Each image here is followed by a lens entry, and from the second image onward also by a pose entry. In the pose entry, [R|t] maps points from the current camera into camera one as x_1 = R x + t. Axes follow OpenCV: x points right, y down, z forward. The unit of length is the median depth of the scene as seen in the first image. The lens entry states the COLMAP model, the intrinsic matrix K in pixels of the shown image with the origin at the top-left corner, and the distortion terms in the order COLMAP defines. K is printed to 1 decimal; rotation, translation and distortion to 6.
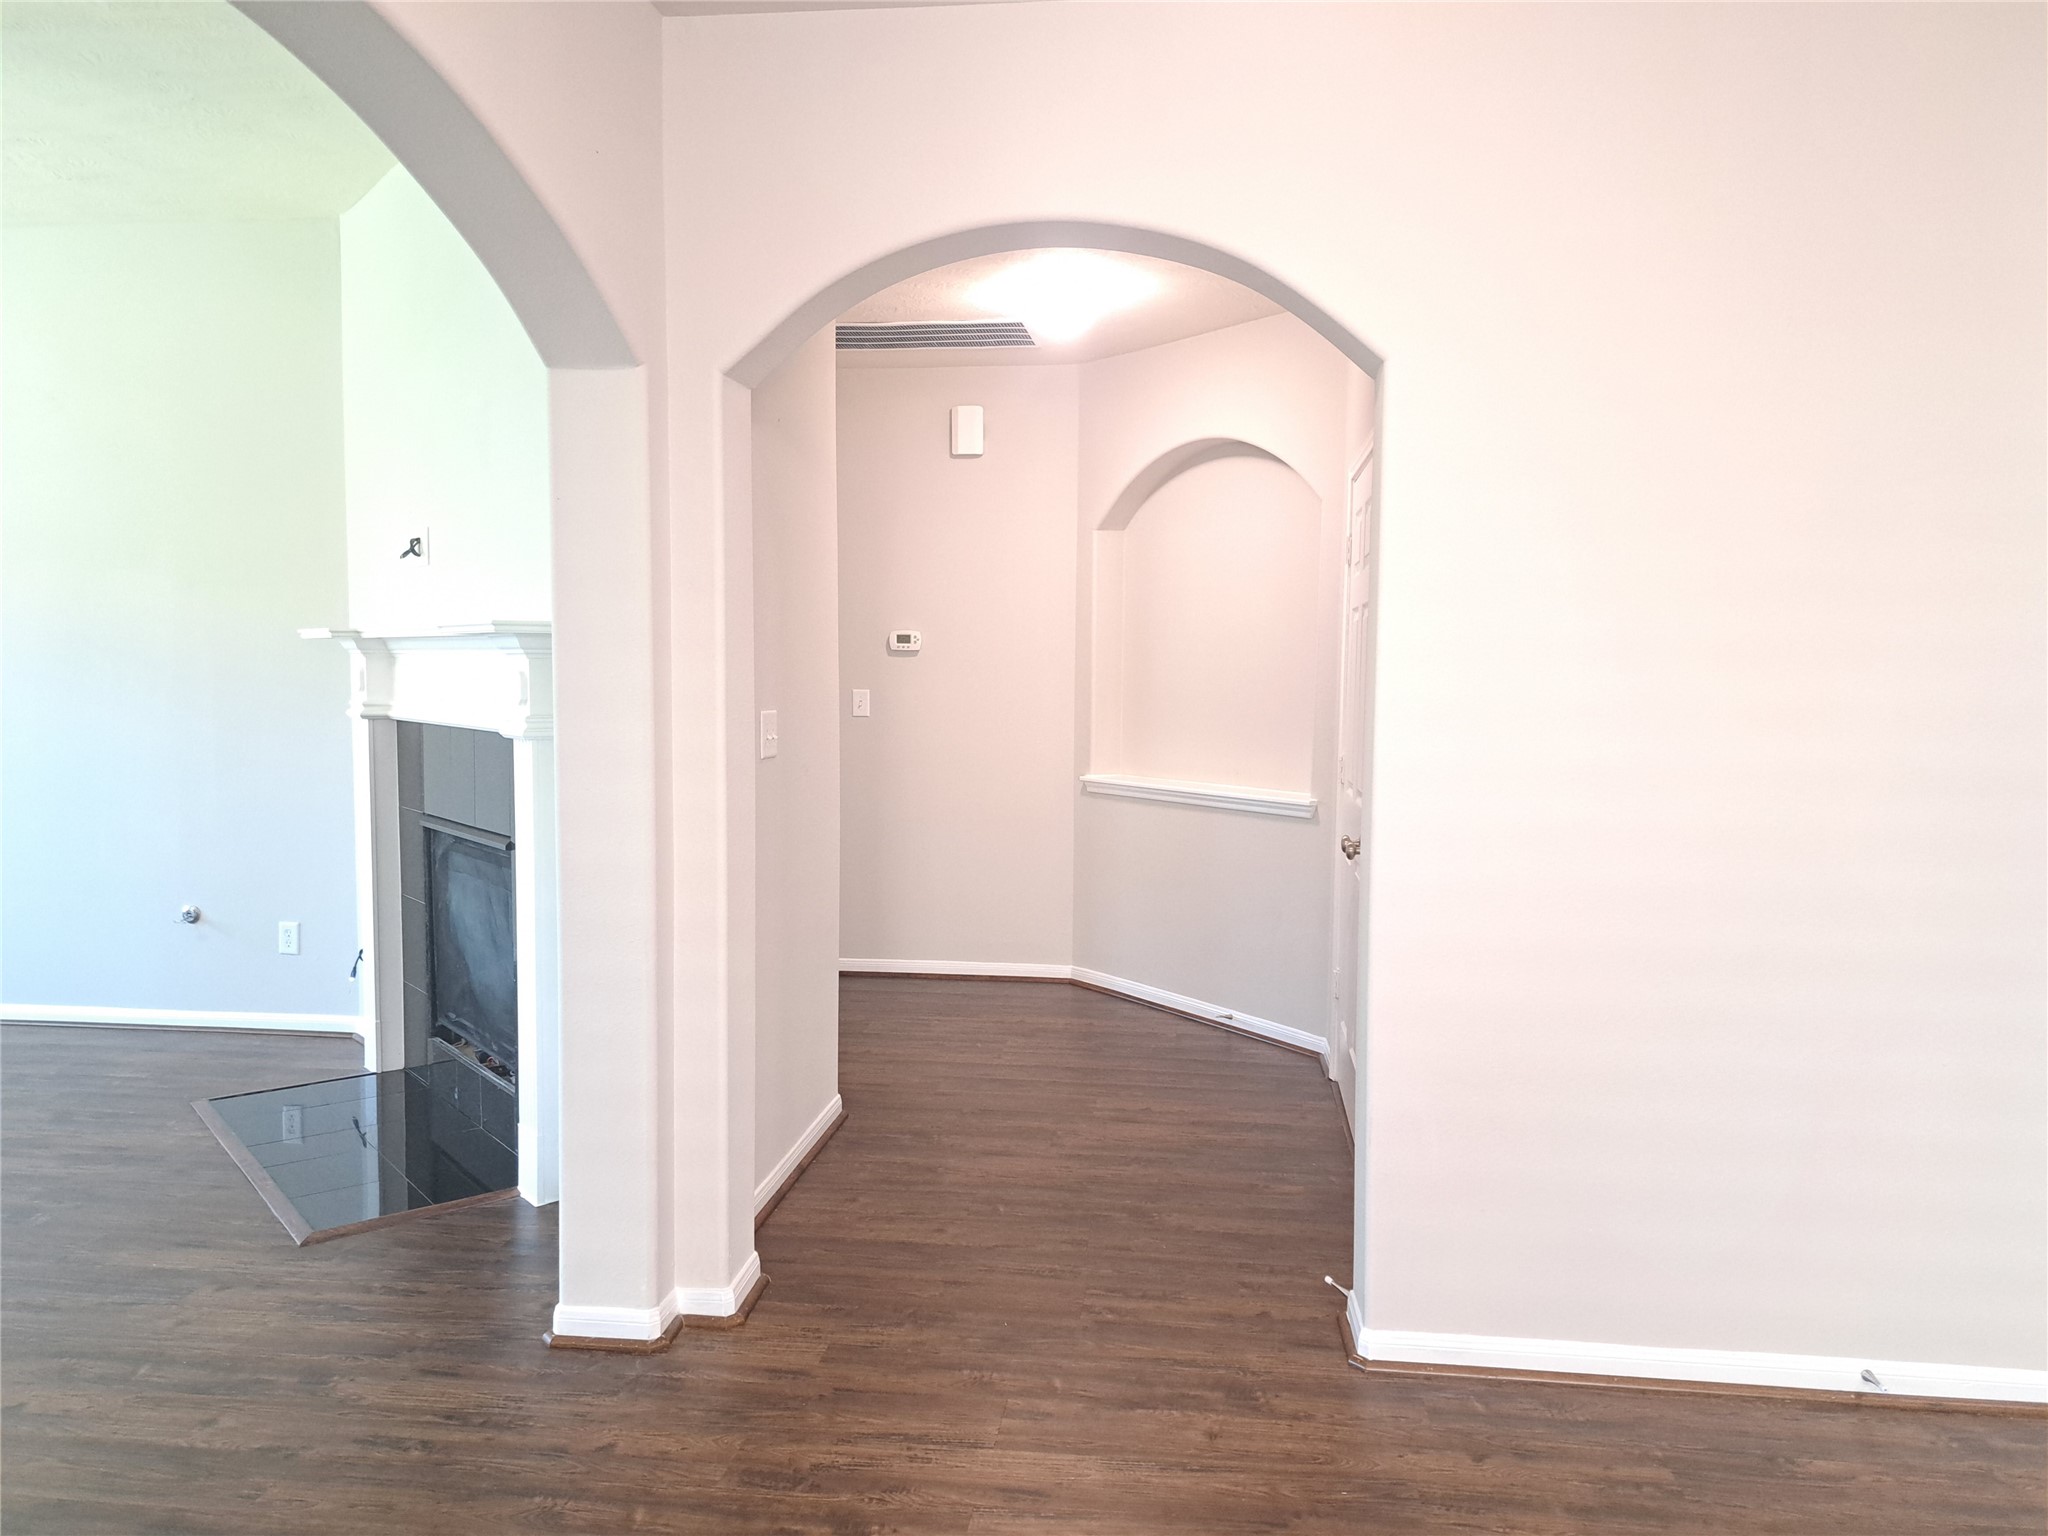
lens RADIAL K [[1453.6, 0, 1024.5], [0, 1453.6, 768.8], [0, 0, 1]] dist [0.044749, -0.007344]
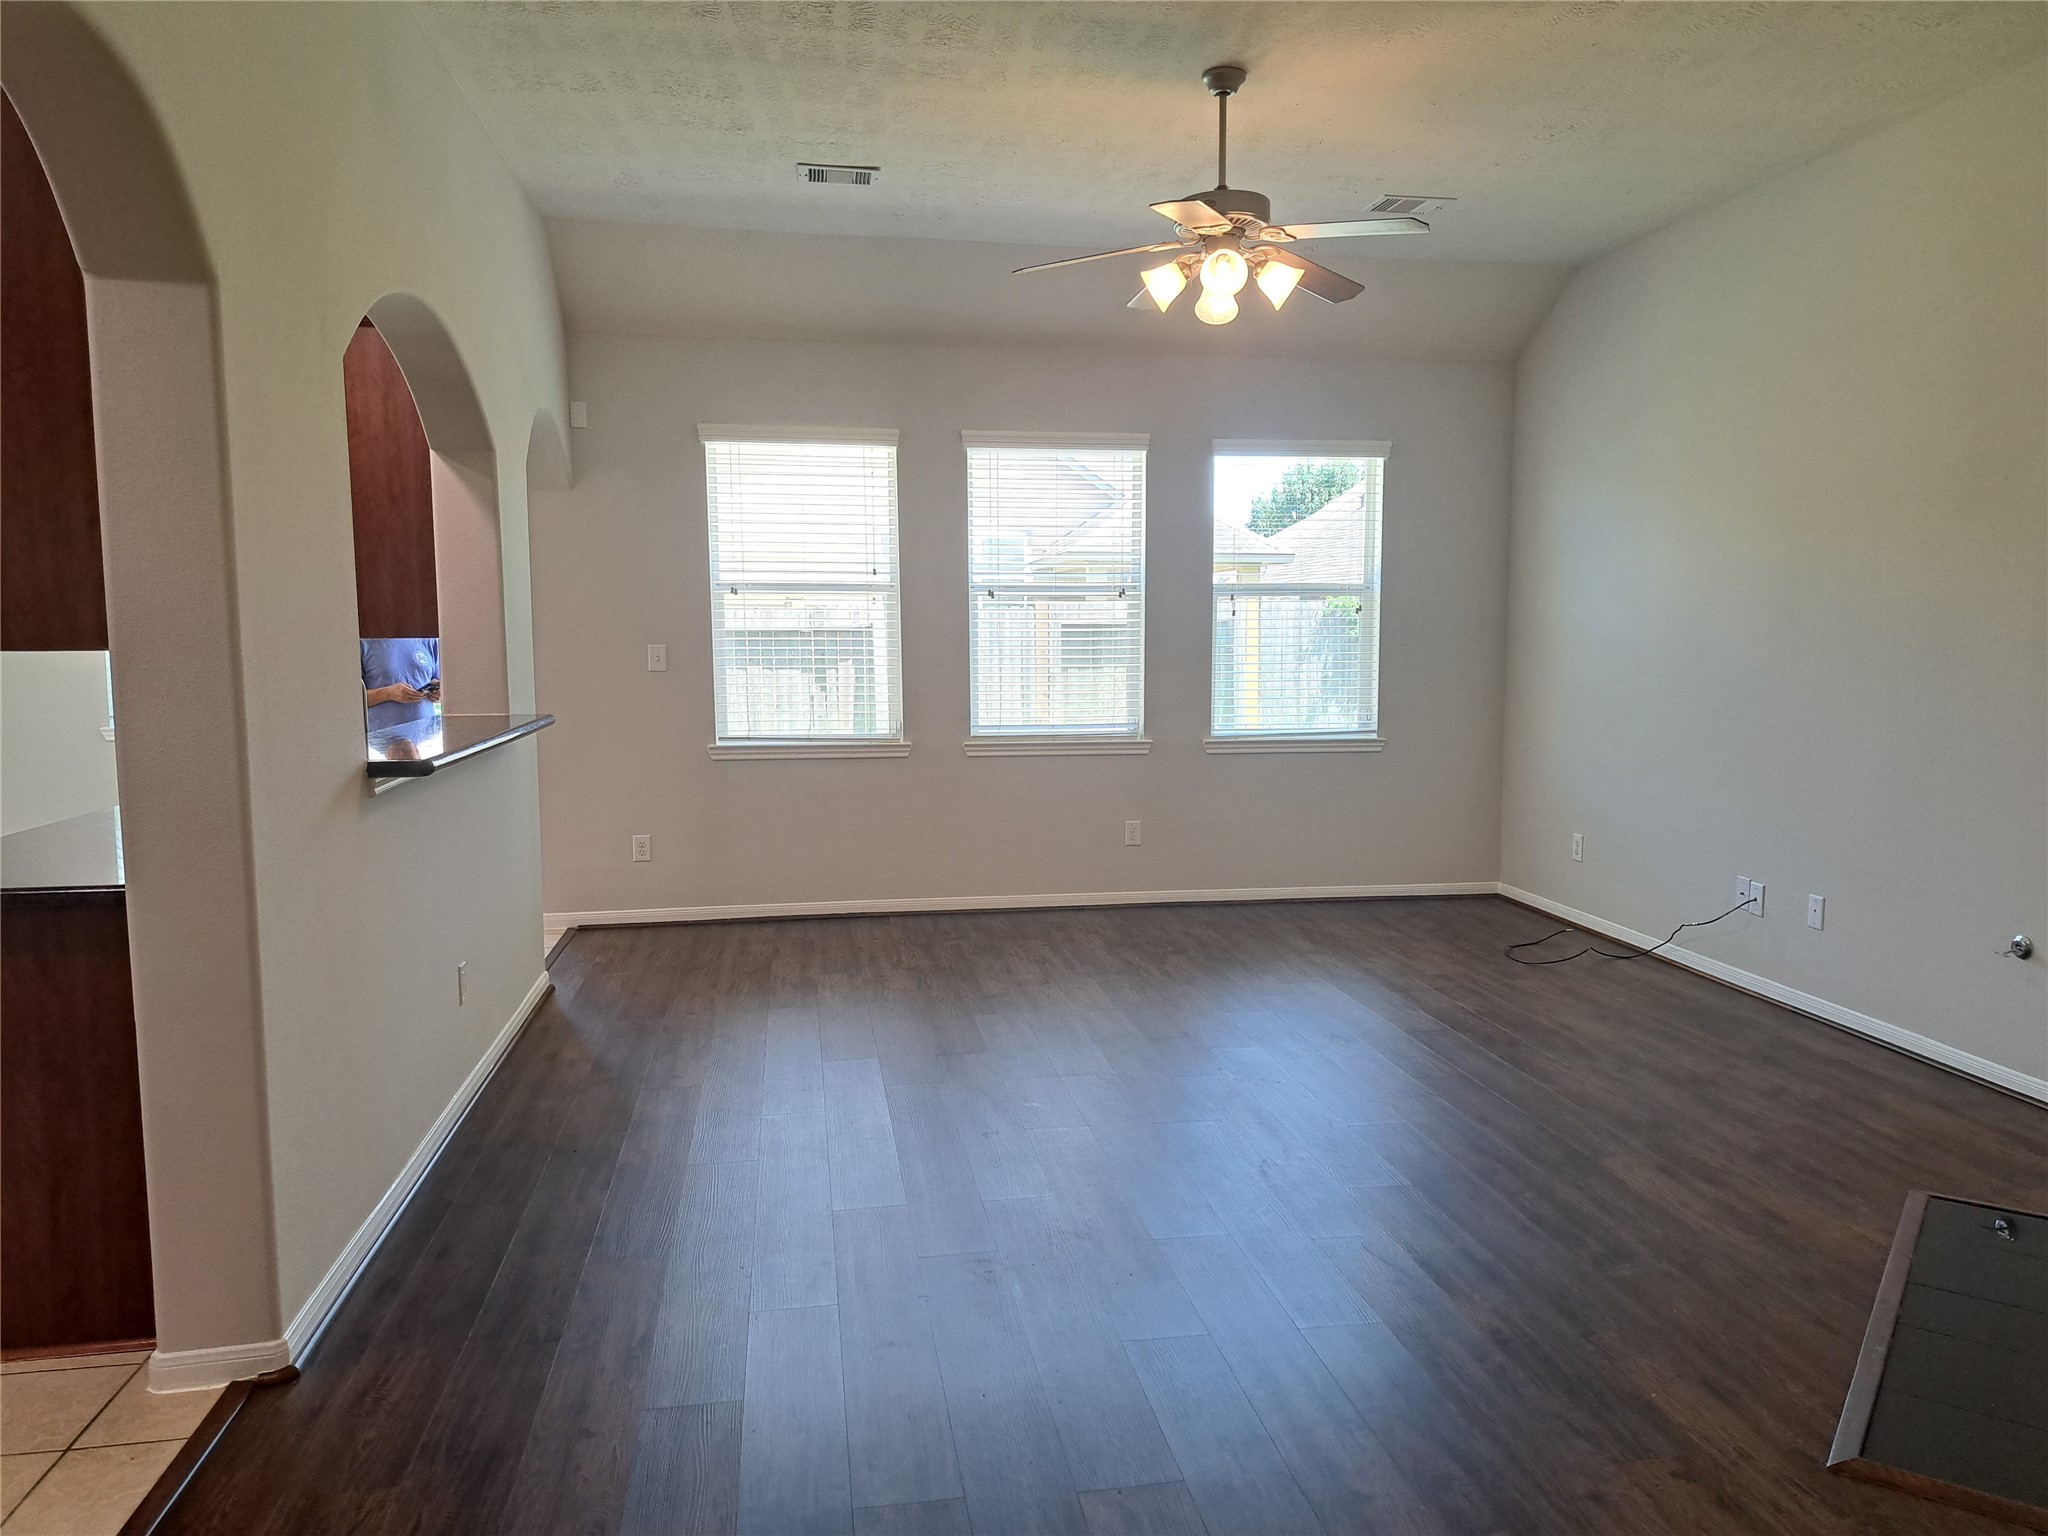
lens RADIAL K [[1453.6, 0, 1078.2], [0, 1453.6, 761.1], [0, 0, 1]] dist [0.044749, -0.007344]
pose [[0.306898, 0.072715, -0.948961, 0.031861], [-0.058023, 0.996652, 0.057605, -0.023859], [0.949972, 0.037382, 0.310089, 0.381230]]
